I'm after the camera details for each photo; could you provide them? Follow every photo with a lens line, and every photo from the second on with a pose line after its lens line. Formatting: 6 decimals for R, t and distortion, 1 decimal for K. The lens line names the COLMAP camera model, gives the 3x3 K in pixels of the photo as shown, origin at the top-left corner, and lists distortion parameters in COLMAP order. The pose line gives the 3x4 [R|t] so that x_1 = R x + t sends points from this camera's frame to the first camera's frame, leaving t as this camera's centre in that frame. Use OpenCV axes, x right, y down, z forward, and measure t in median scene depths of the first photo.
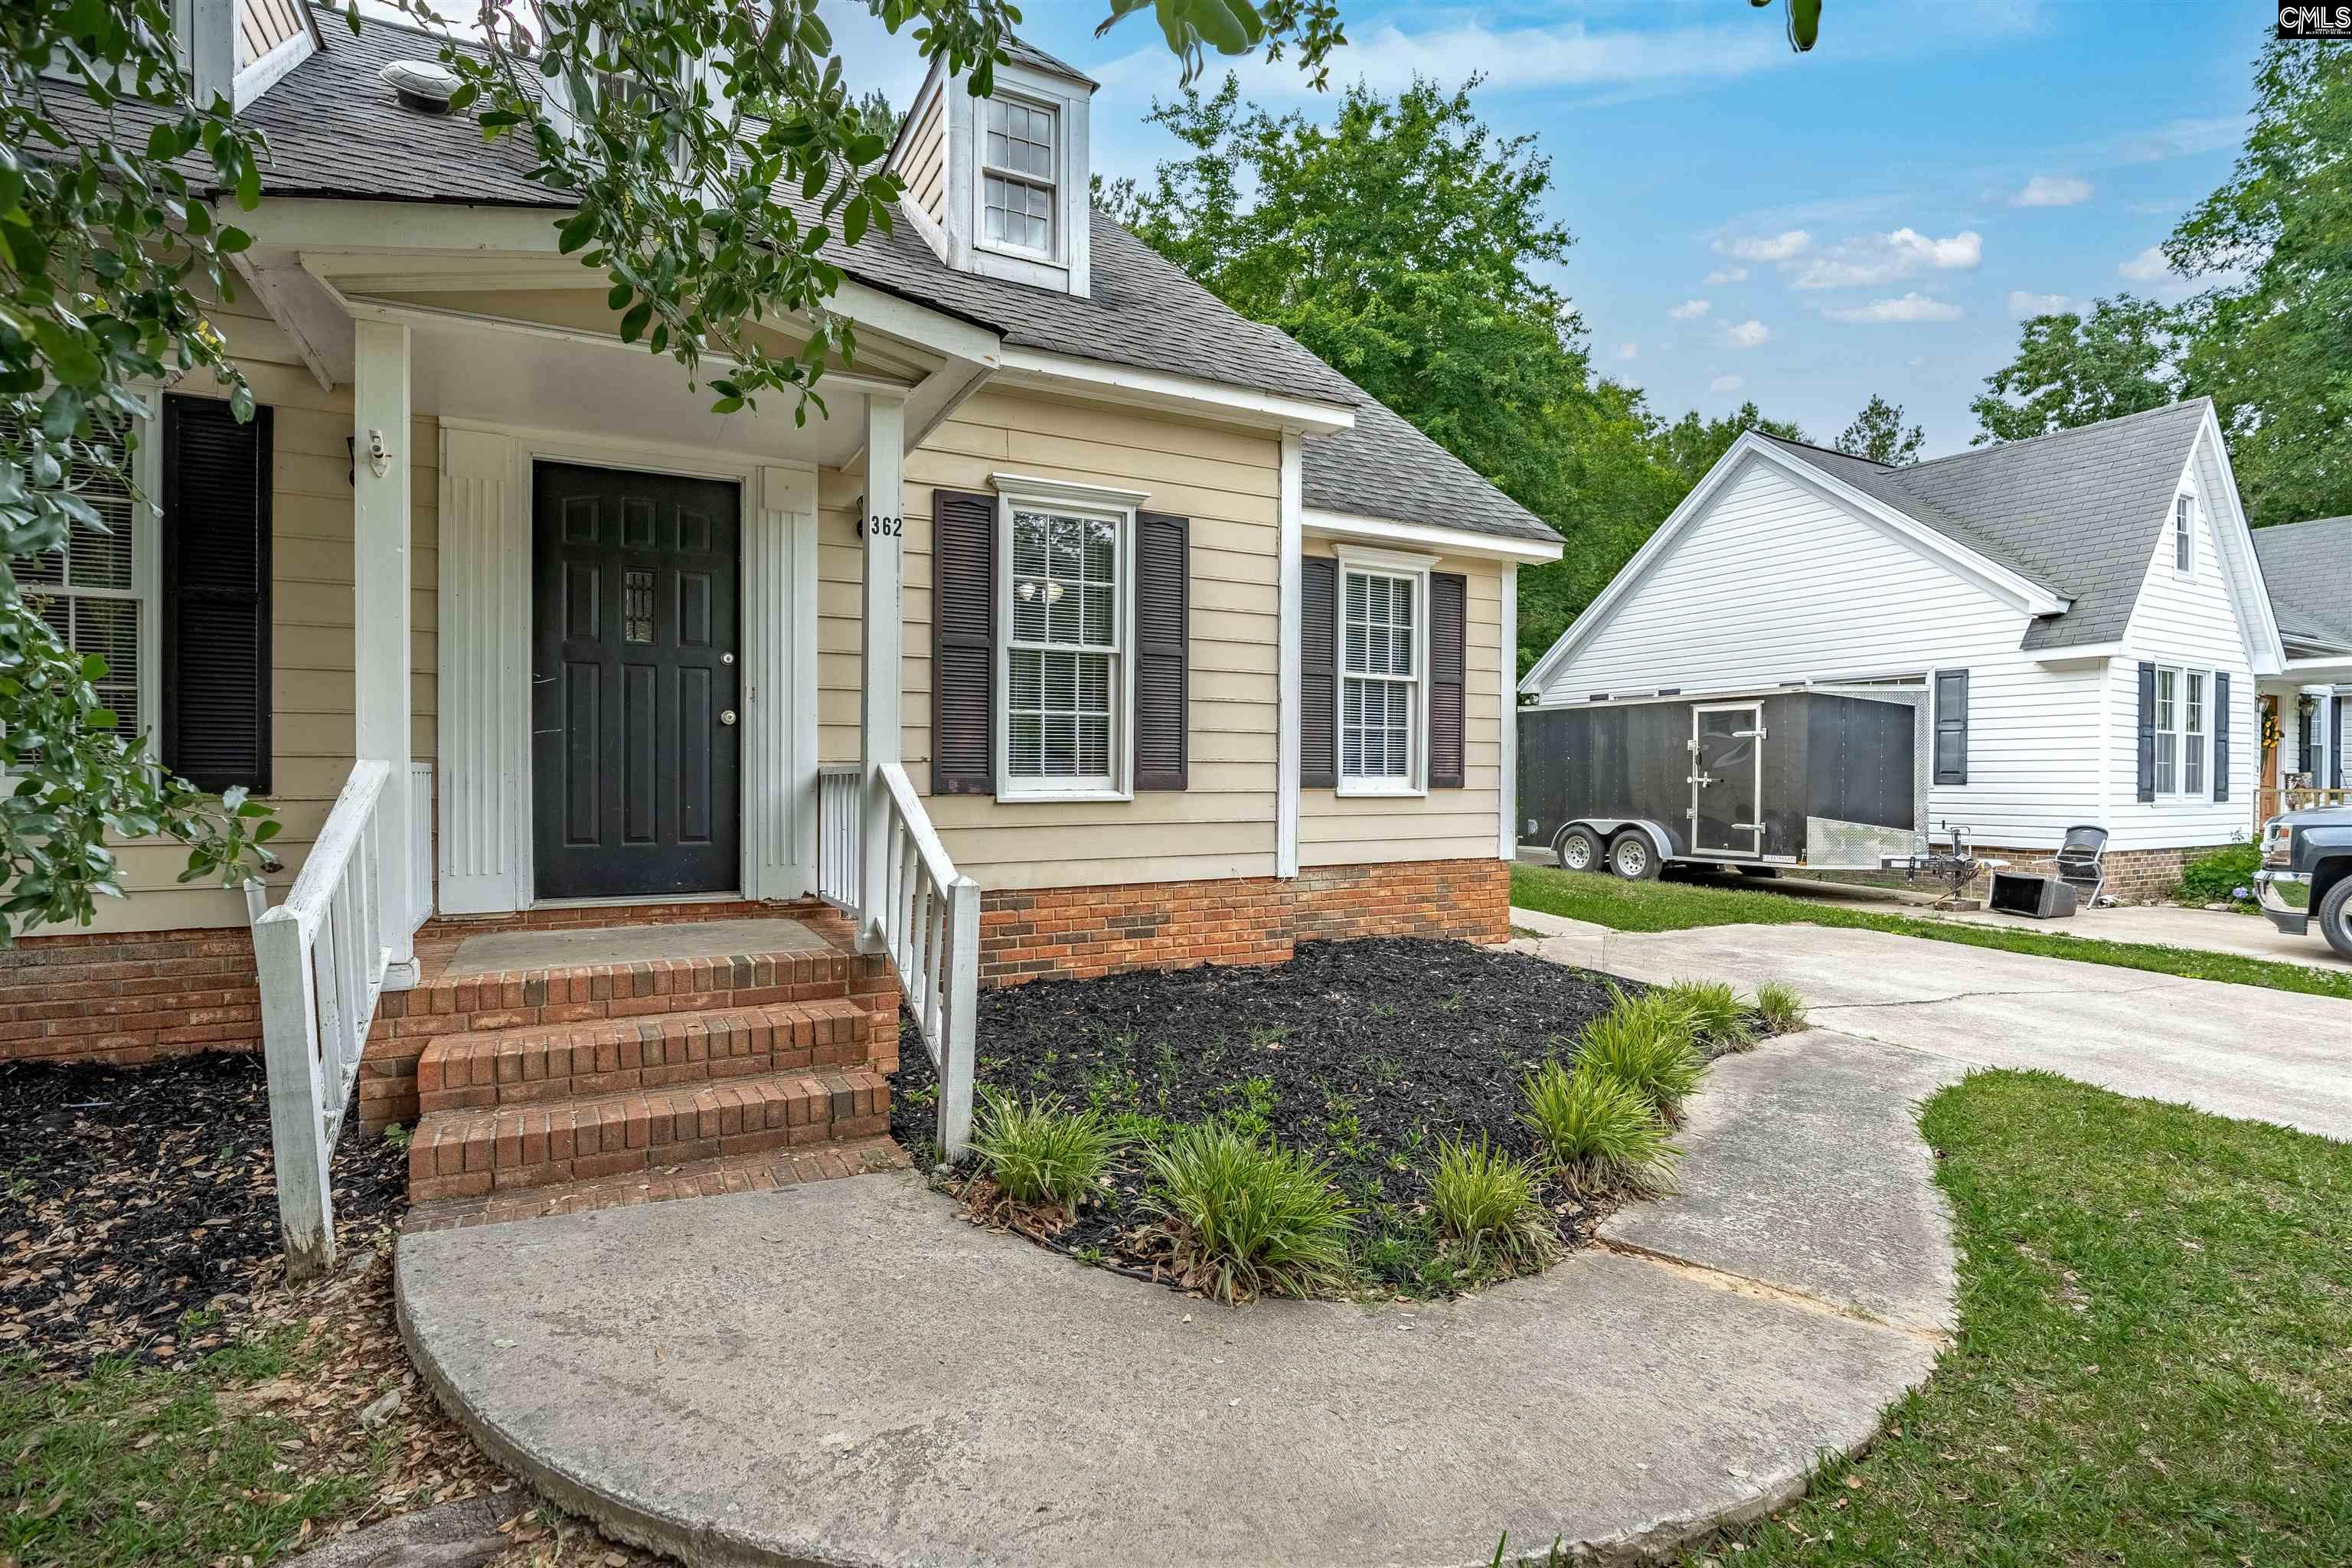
lens RADIAL K [[1095.0, 0, 1181.7], [0, 1095.0, 787.3], [0, 0, 1]] dist [-0.063314, 0.023912]
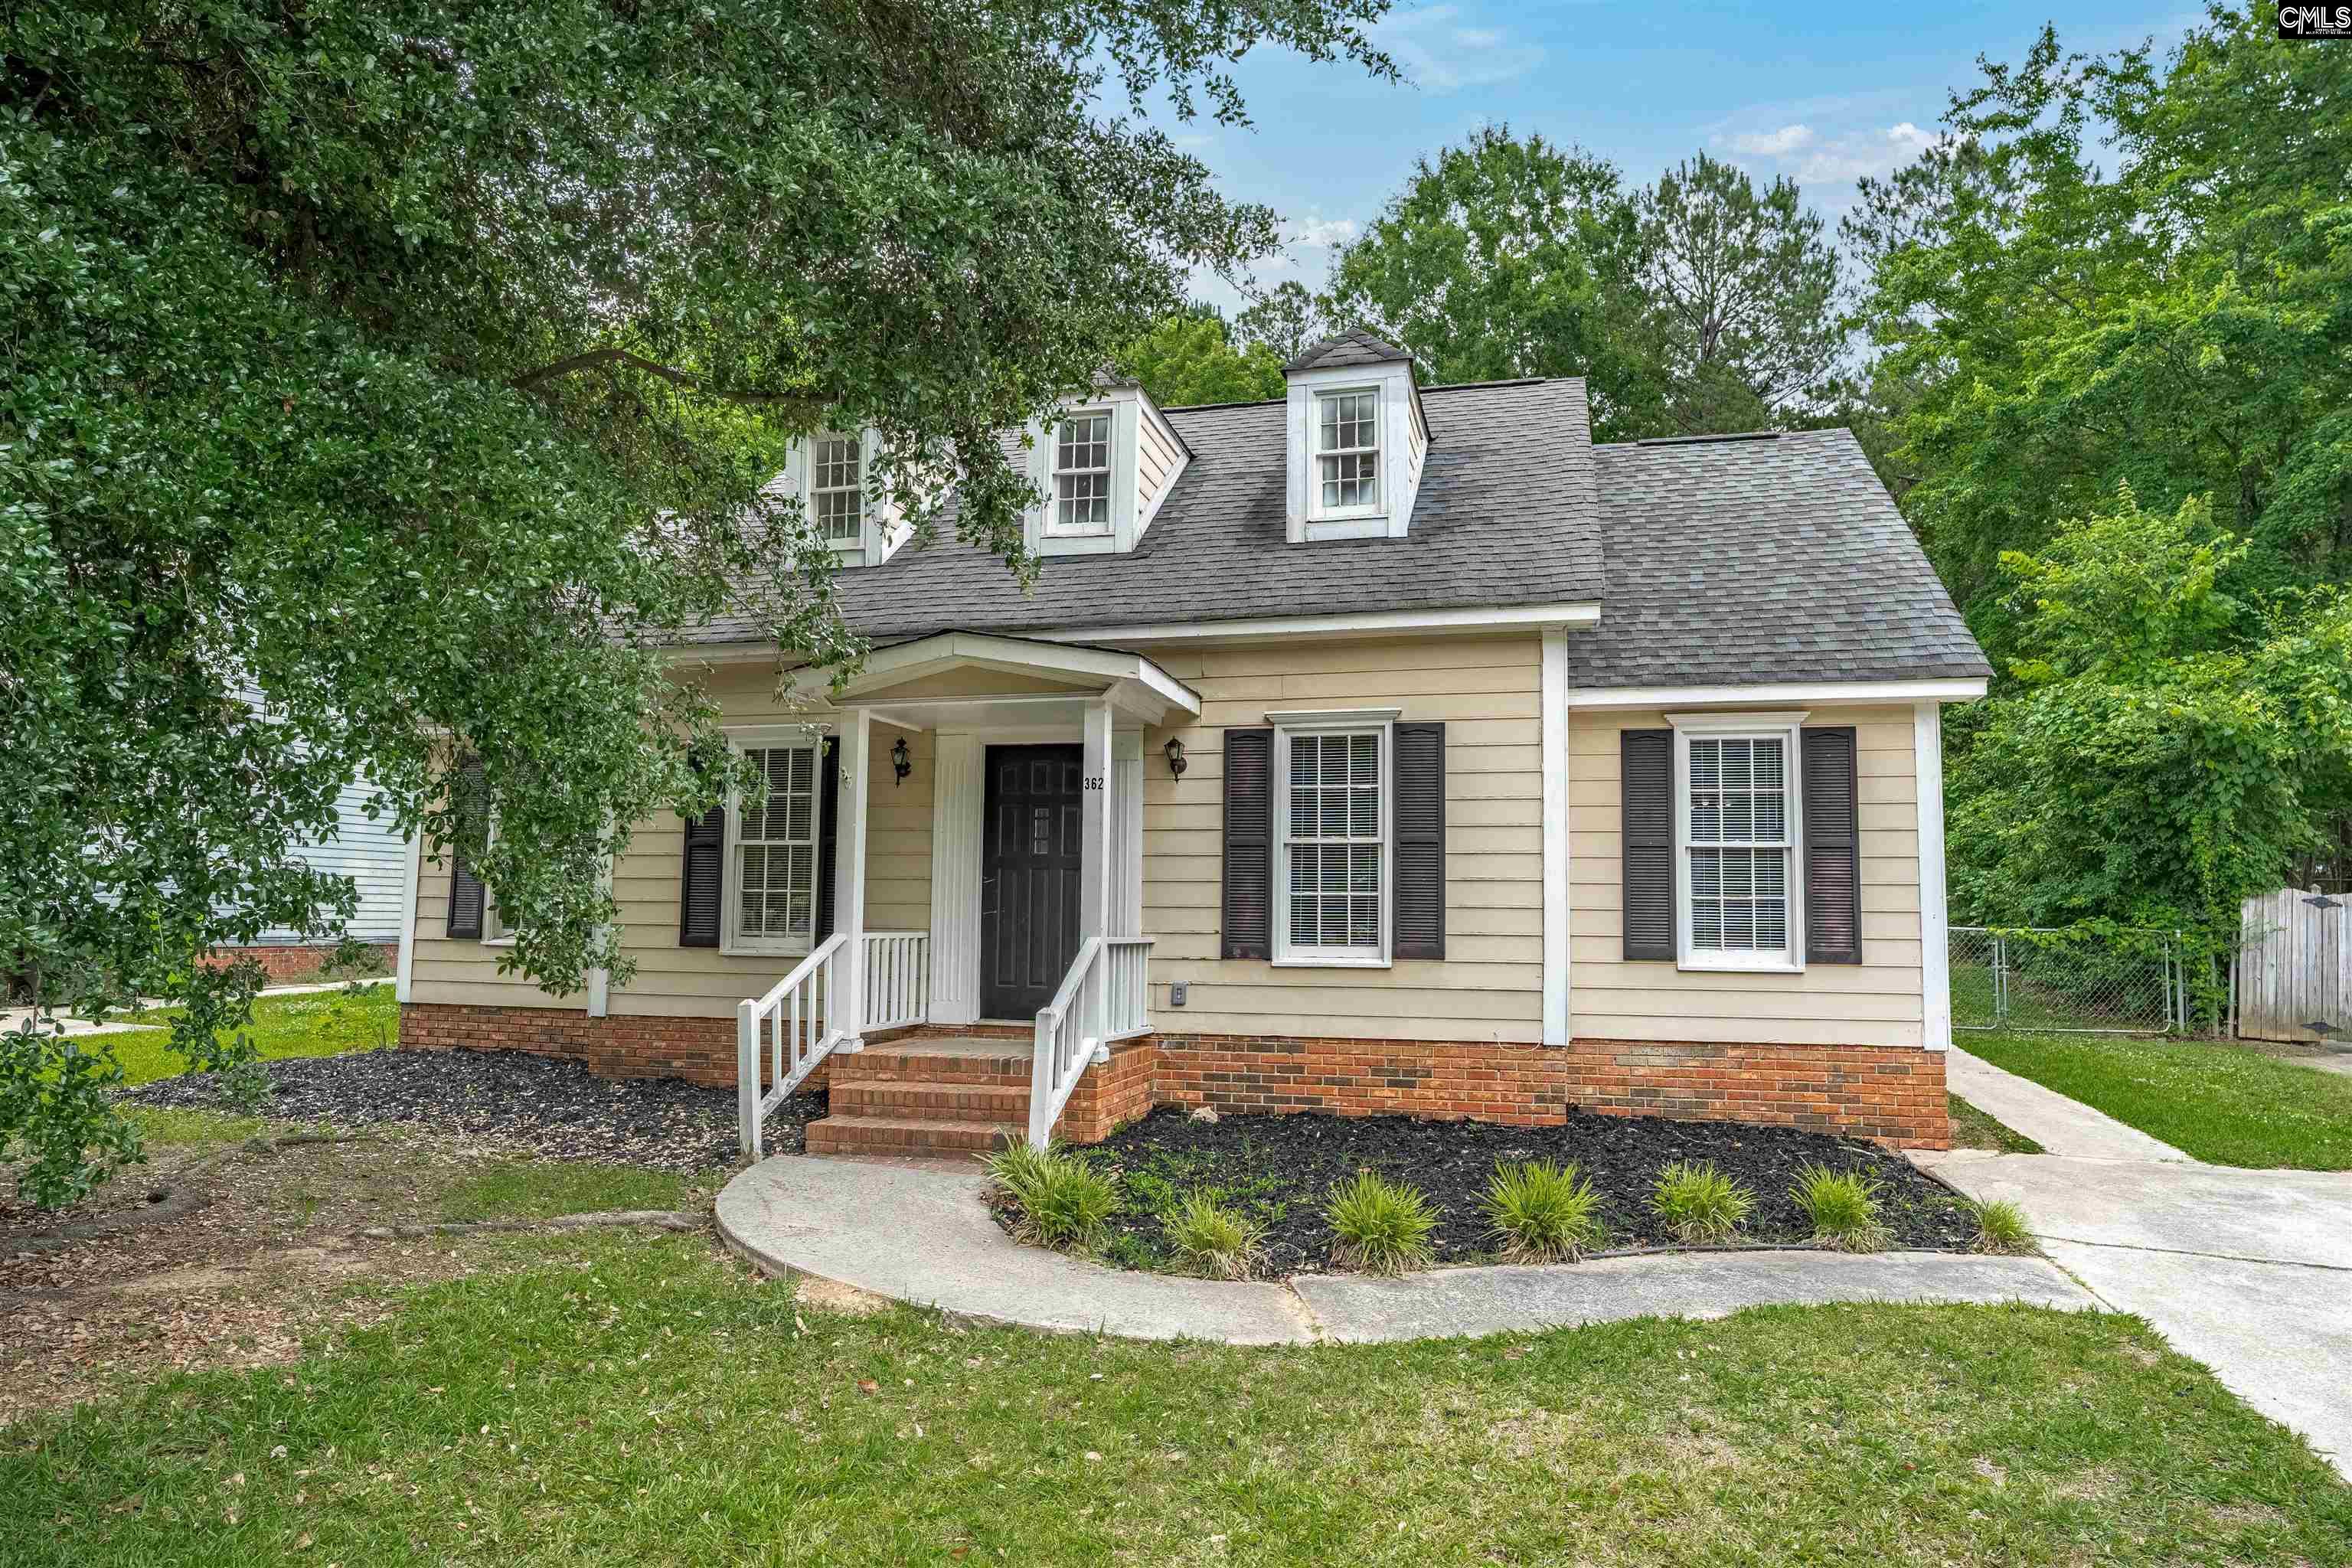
lens RADIAL K [[1318.8, 0, 1176.0], [0, 1318.8, 784.0], [0, 0, 1]] dist [-0.045262, 0.001684]
pose [[0.748596, -0.064170, -0.659914, 0.707840], [-0.019744, 0.992706, -0.118929, -0.010515], [0.662733, 0.102059, 0.741869, -0.216458]]
